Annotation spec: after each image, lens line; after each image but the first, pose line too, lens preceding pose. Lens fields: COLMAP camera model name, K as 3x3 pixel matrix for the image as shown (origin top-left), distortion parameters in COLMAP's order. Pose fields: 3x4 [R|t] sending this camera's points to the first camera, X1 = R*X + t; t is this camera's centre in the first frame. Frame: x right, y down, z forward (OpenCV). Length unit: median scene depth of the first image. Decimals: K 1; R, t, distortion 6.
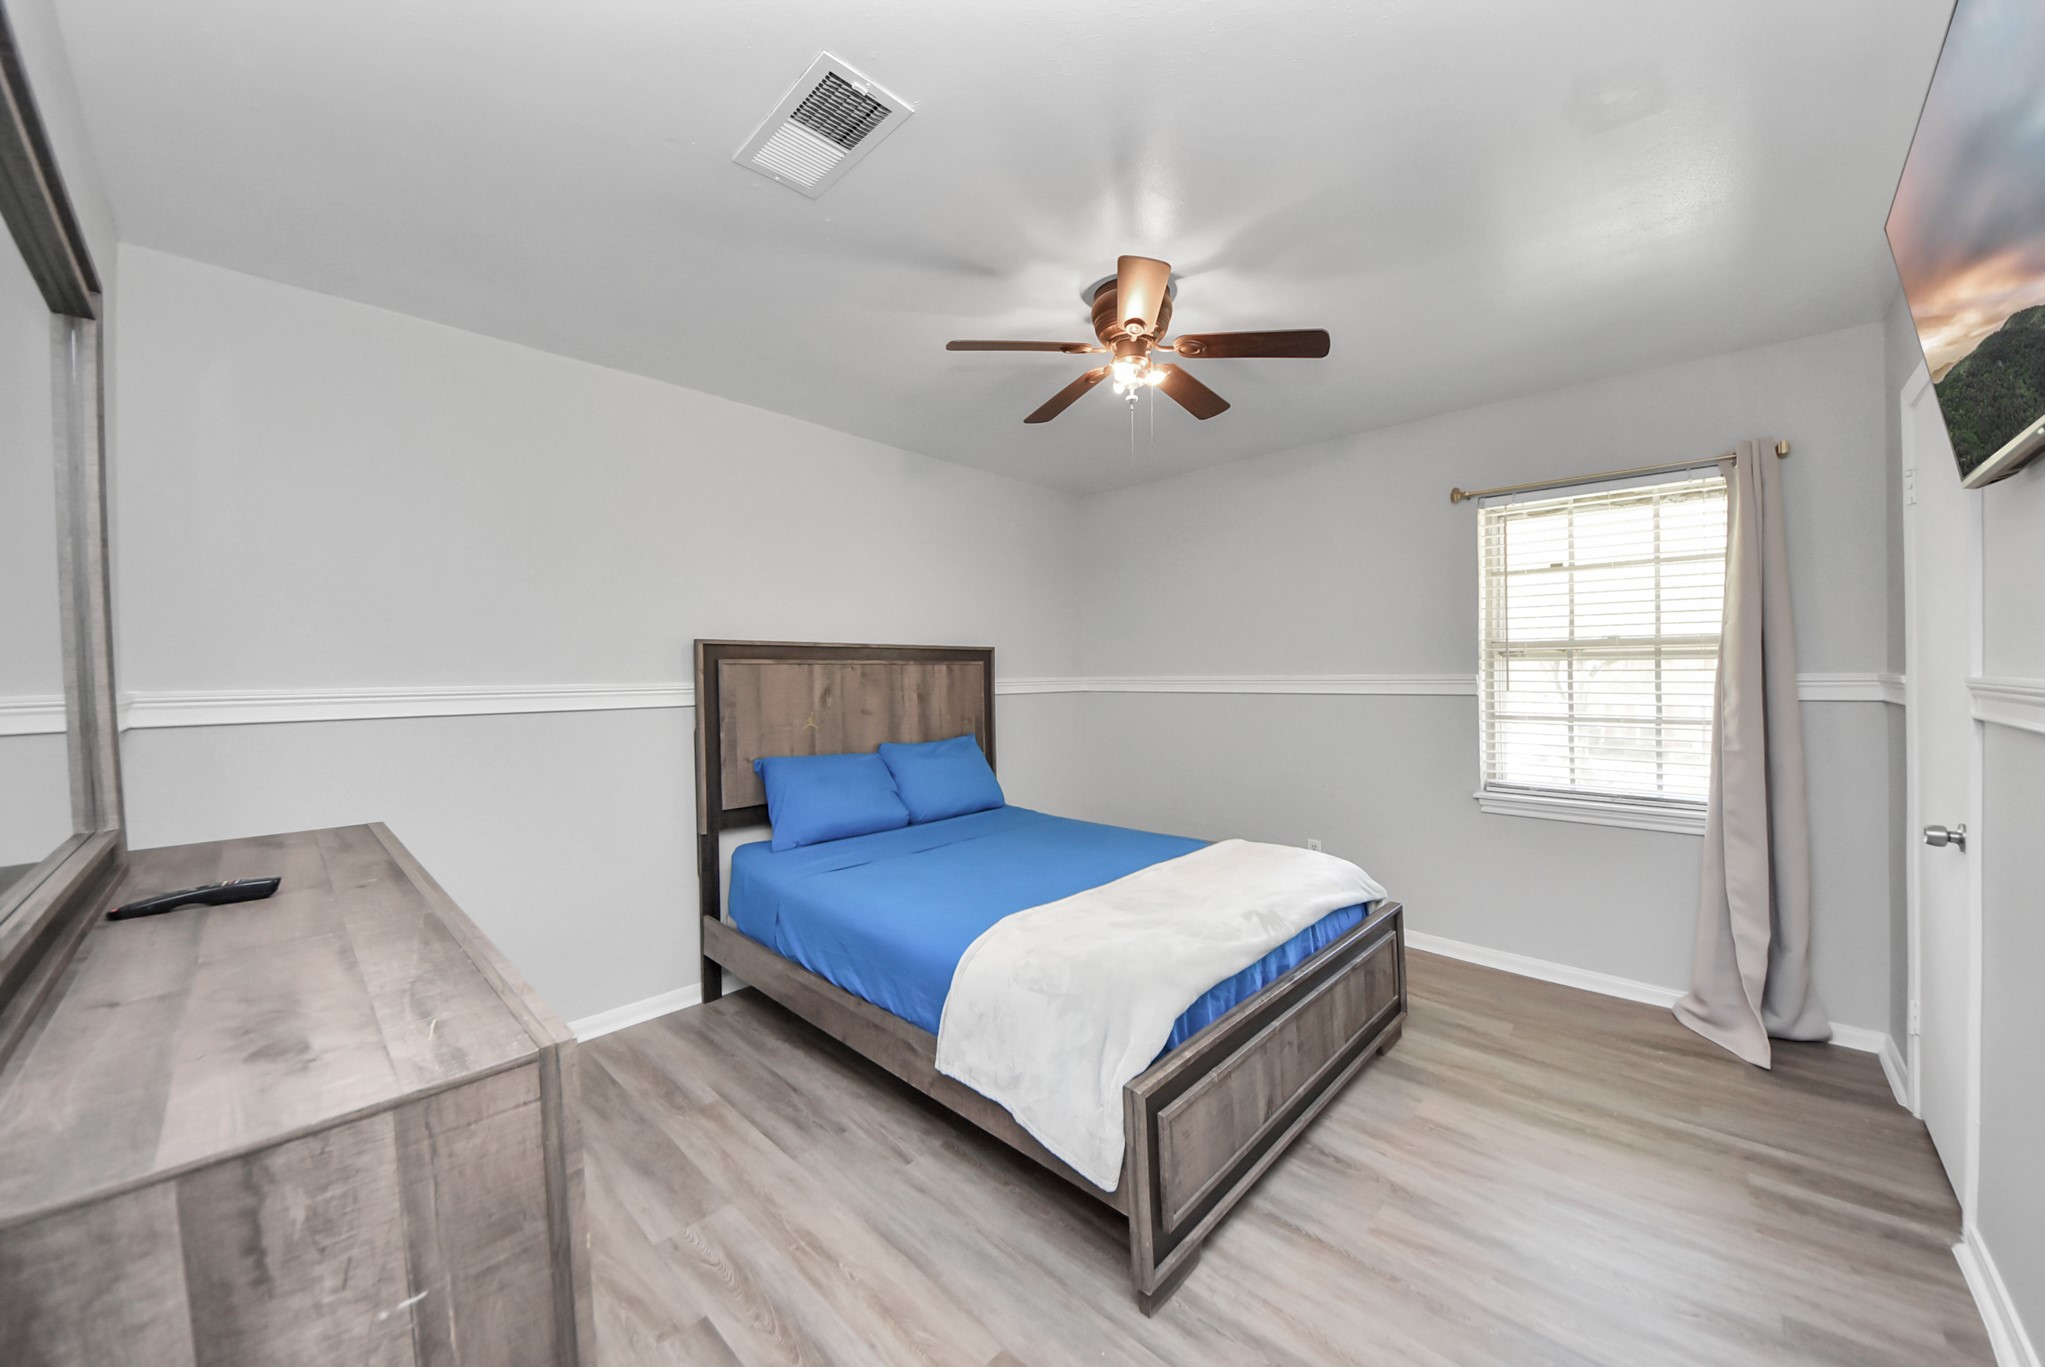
lens RADIAL K [[748.4, 0, 1026.7], [0, 748.4, 661.1], [0, 0, 1]] dist [-0.000382, -0.000140]
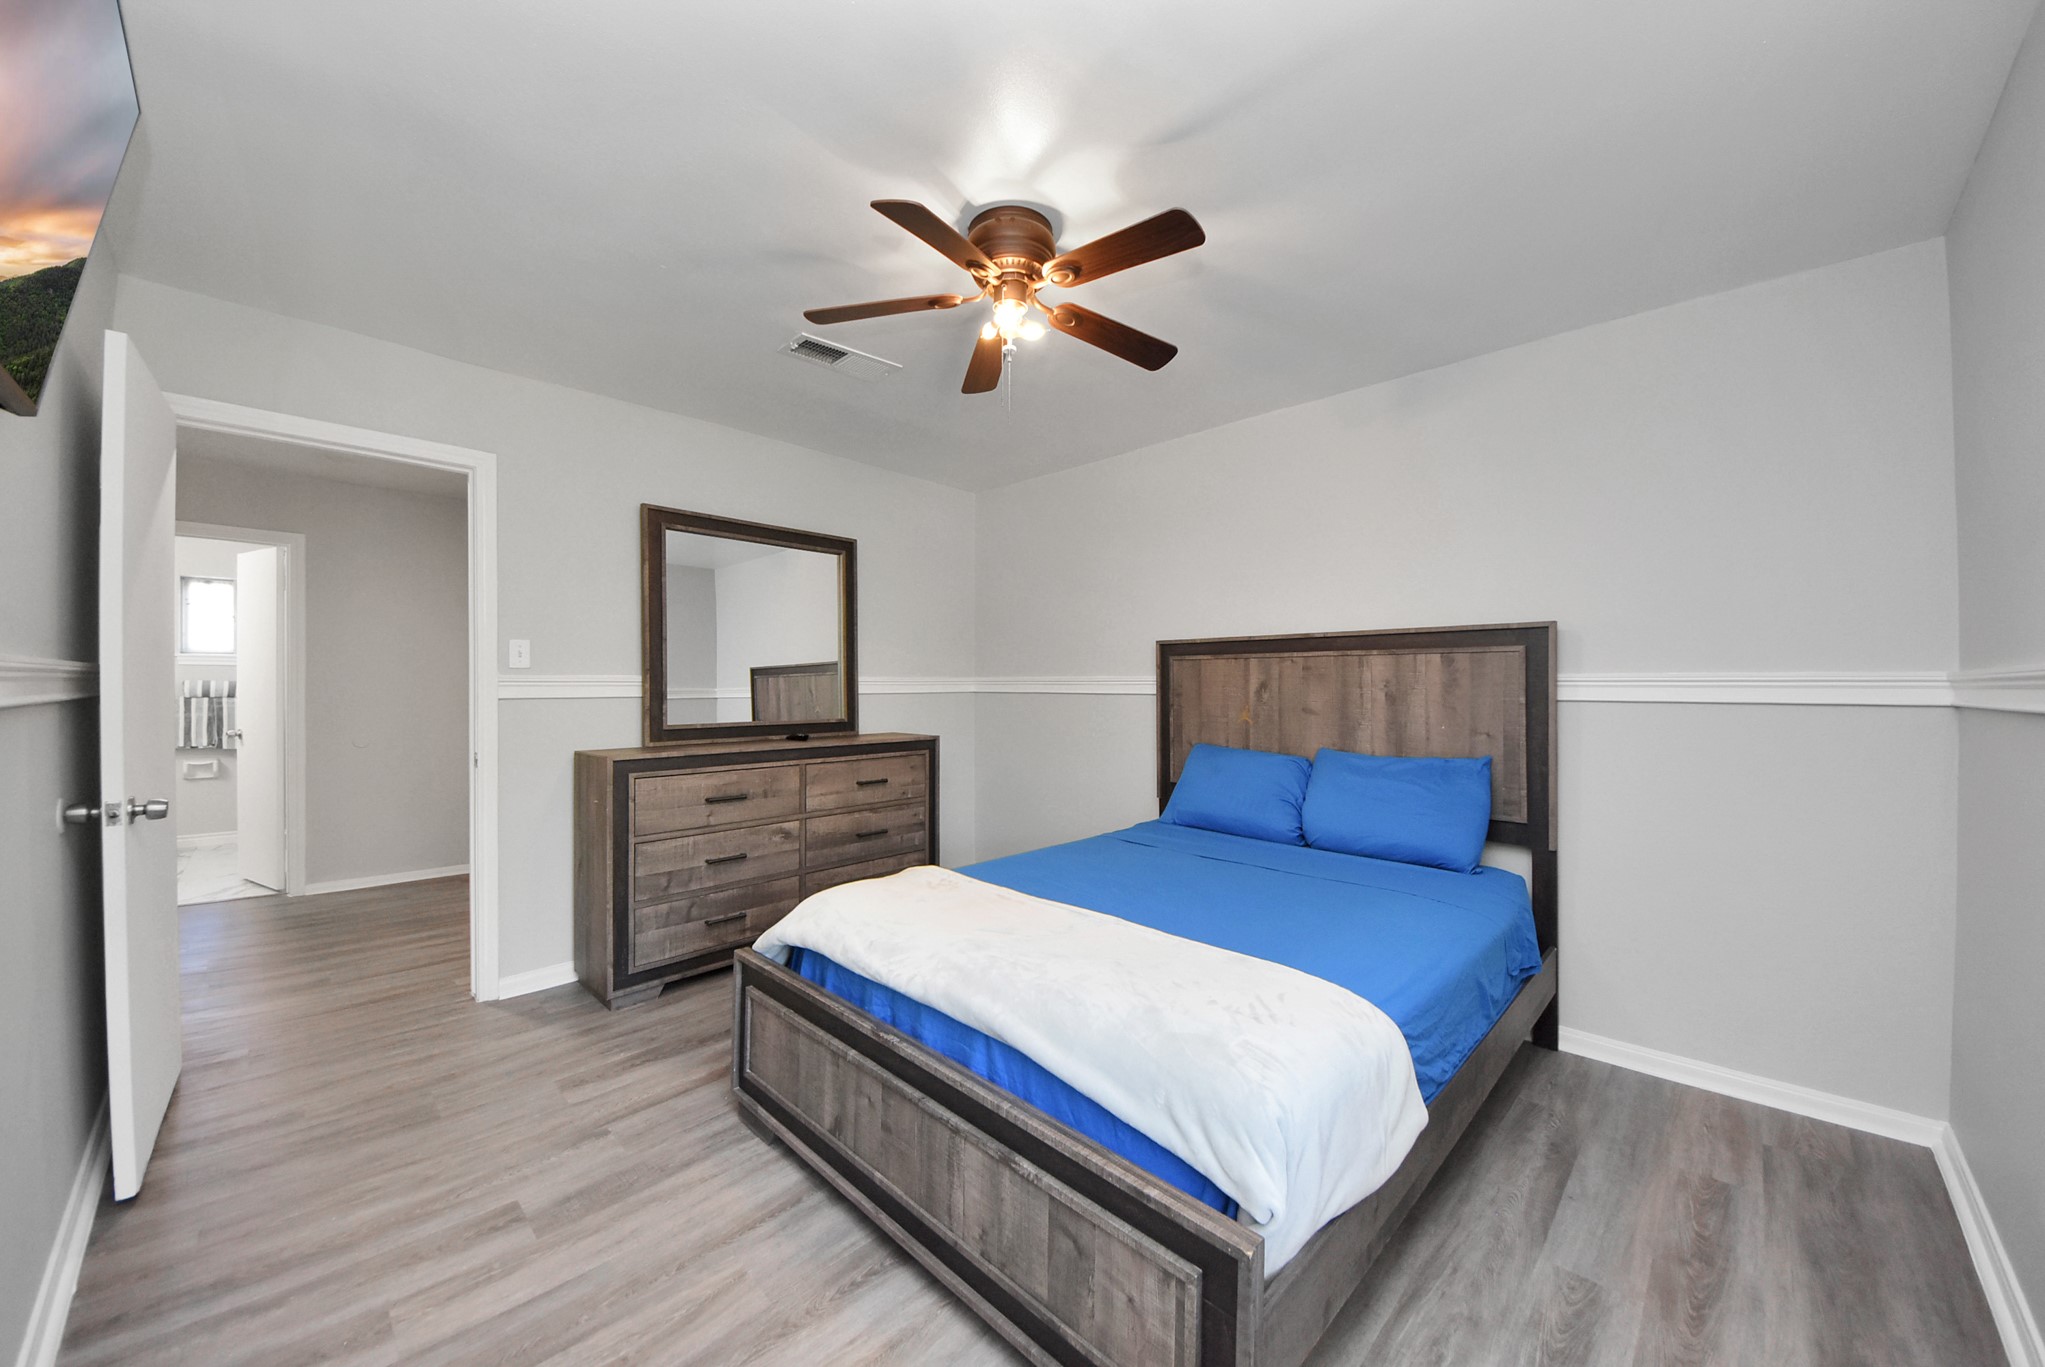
lens RADIAL K [[737.3, 0, 1019.8], [0, 737.3, 676.4], [0, 0, 1]] dist [-0.010036, -0.000424]
pose [[-0.020038, 0.004554, -0.999789, 0.704221], [0.016269, 0.999859, 0.004229, 0.019522], [0.999667, -0.016181, -0.020109, 0.719295]]
